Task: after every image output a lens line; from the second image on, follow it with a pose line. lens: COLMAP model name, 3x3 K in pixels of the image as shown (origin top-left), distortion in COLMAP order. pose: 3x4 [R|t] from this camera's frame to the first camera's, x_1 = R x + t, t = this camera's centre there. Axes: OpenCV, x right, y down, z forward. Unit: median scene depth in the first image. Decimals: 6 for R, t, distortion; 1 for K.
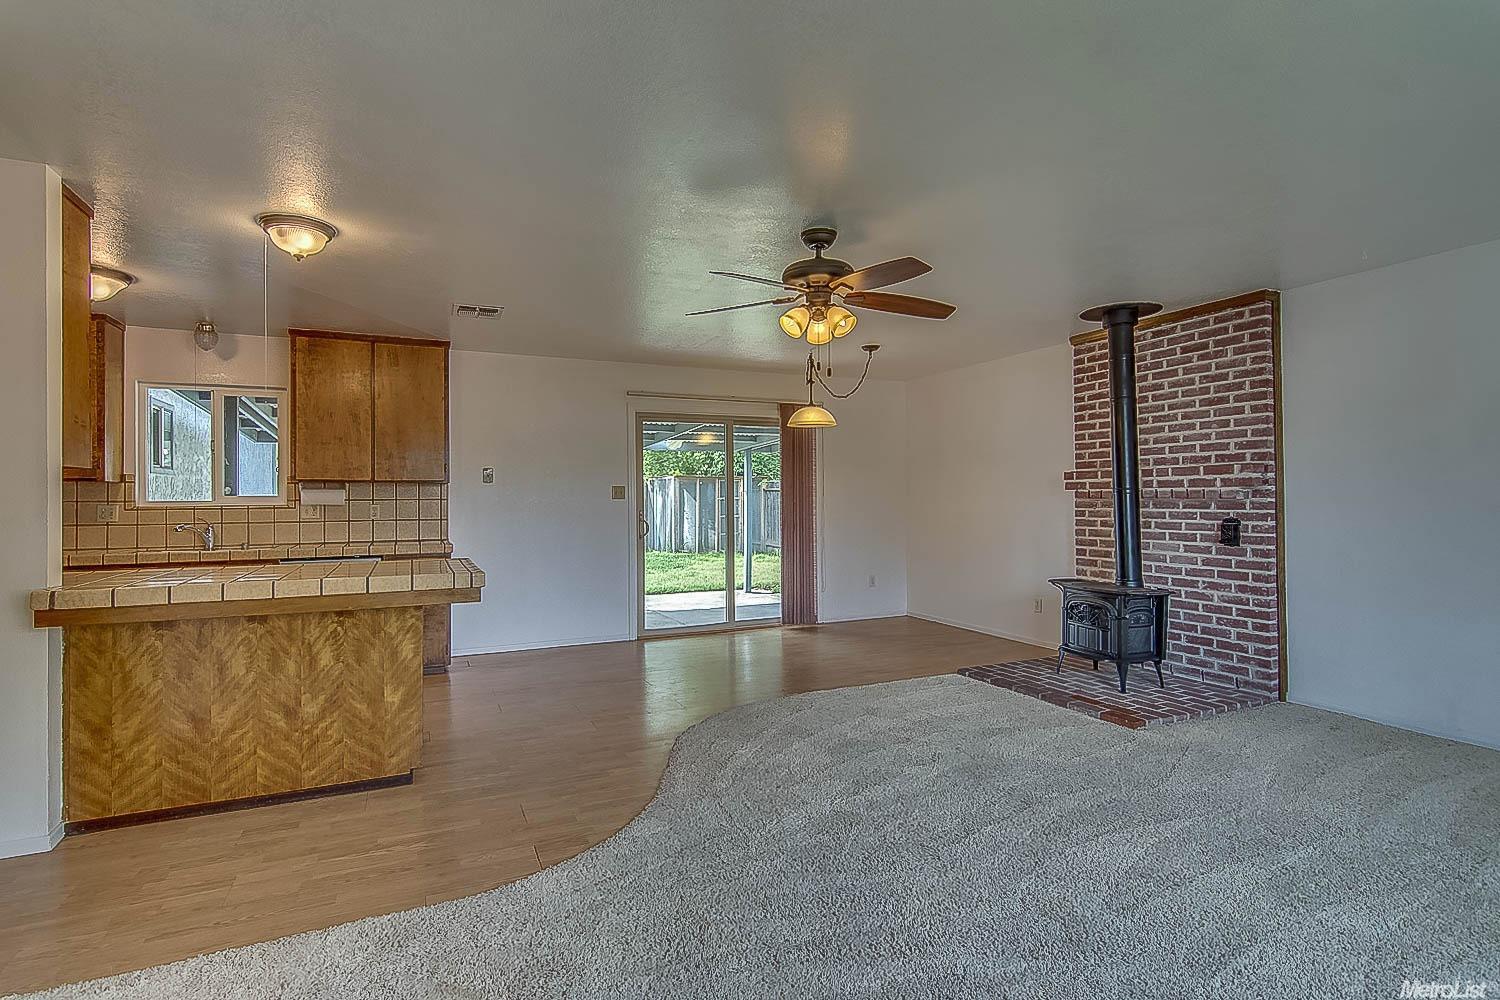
lens RADIAL K [[724.7, 0, 741.6], [0, 724.7, 493.1], [0, 0, 1]] dist [-0.003861, 0.000941]
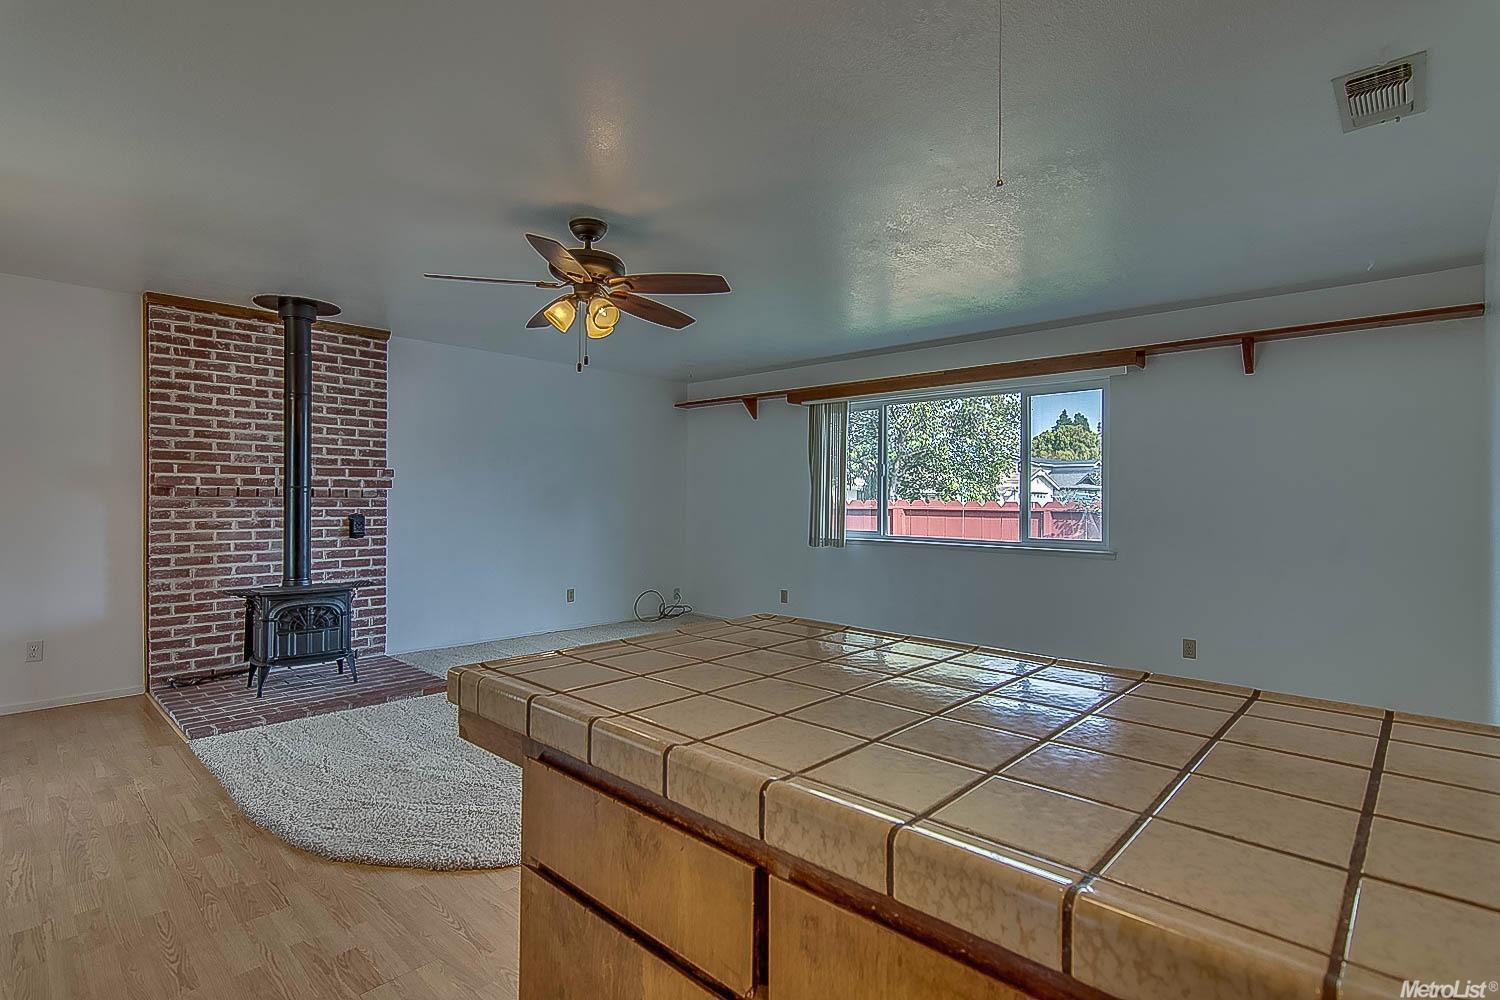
lens RADIAL K [[724.7, 0, 741.6], [0, 724.7, 493.1], [0, 0, 1]] dist [-0.003861, 0.000941]
pose [[-0.377520, 0.008957, 0.925958, -0.831872], [-0.010771, 0.999843, -0.014063, 0.013141], [-0.925939, -0.015283, -0.377364, 1.118578]]
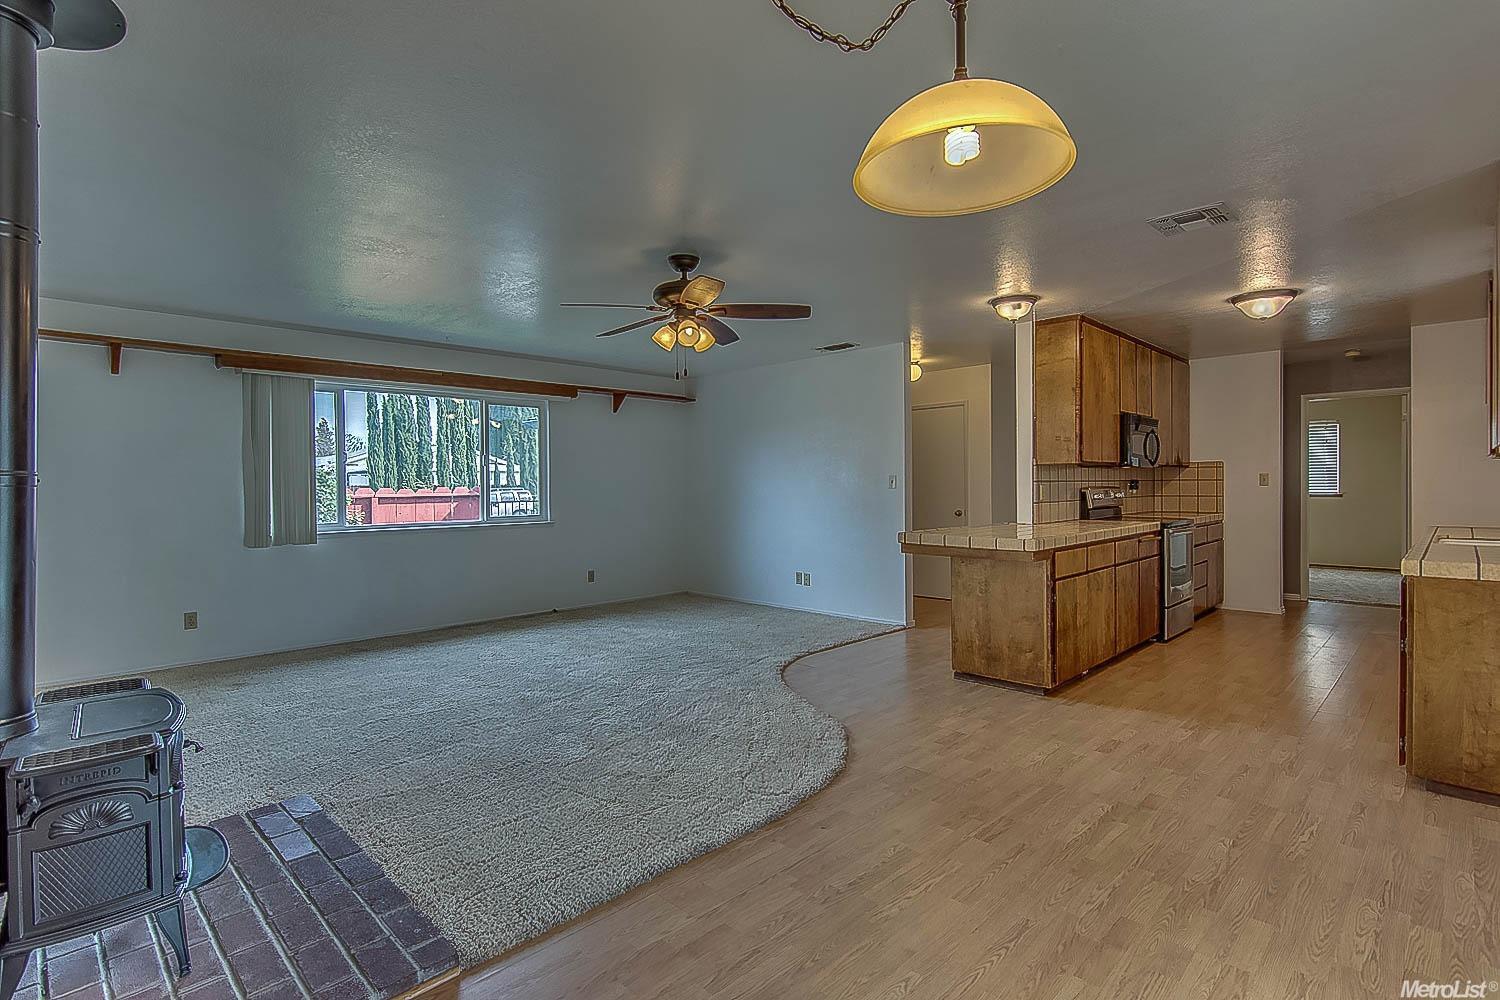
lens RADIAL K [[729.5, 0, 739.3], [0, 729.5, 492.6], [0, 0, 1]] dist [-0.001804, -0.000161]
pose [[-0.935953, 0.015423, -0.351787, 0.421262], [0.013547, 0.999878, 0.007792, 0.009144], [0.351864, 0.002527, -0.936048, 2.033338]]
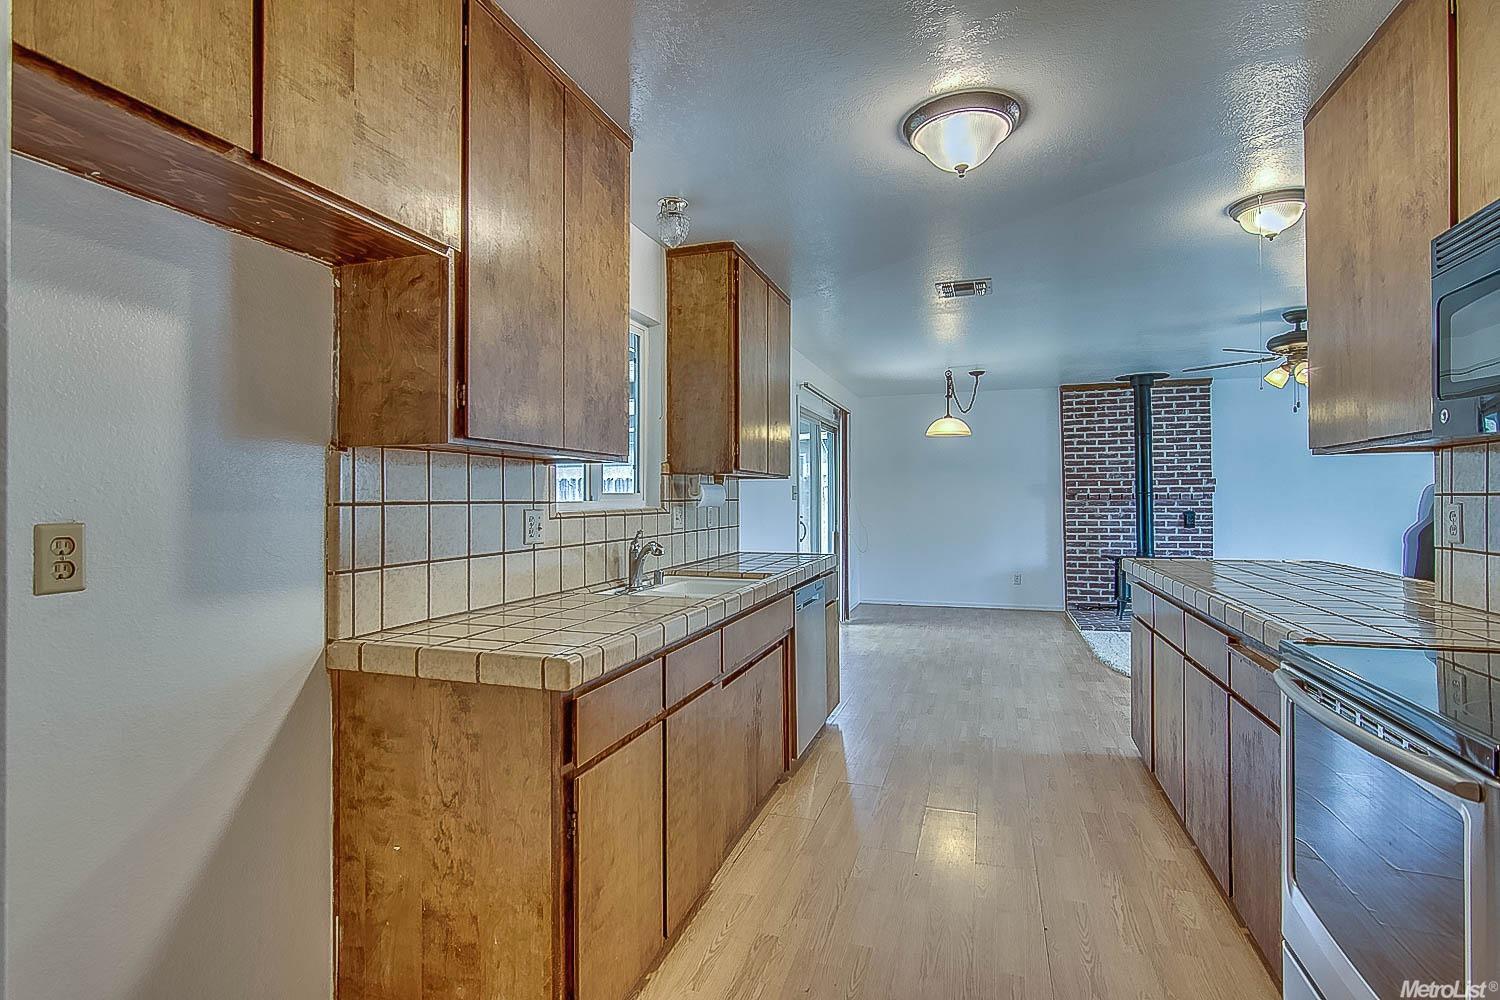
lens RADIAL K [[724.7, 0, 741.6], [0, 724.7, 493.1], [0, 0, 1]] dist [-0.003861, 0.000941]
pose [[0.683960, 0.008053, 0.729475, -1.609630], [-0.002755, 0.999960, -0.008456, 0.013129], [-0.729514, 0.003774, 0.683955, 0.789981]]
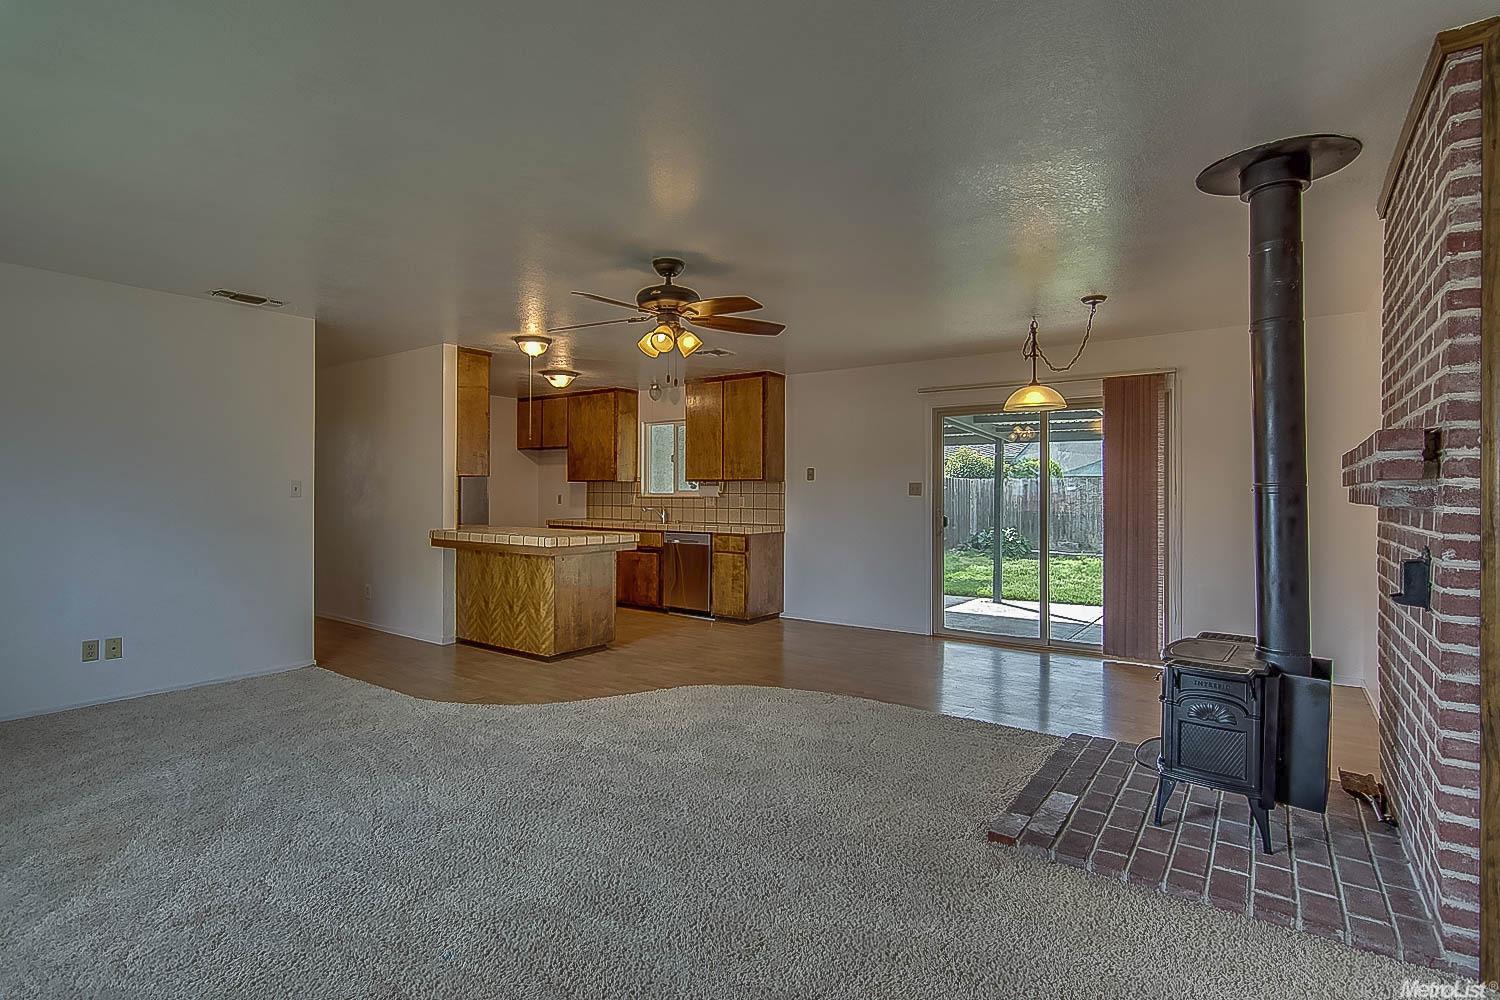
lens RADIAL K [[729.5, 0, 739.3], [0, 729.5, 492.6], [0, 0, 1]] dist [-0.001804, -0.000161]
pose [[0.493716, 0.007750, -0.869589, 1.114115], [-0.002900, 0.999969, 0.007265, -0.004128], [0.869618, -0.001065, 0.493723, 0.504884]]
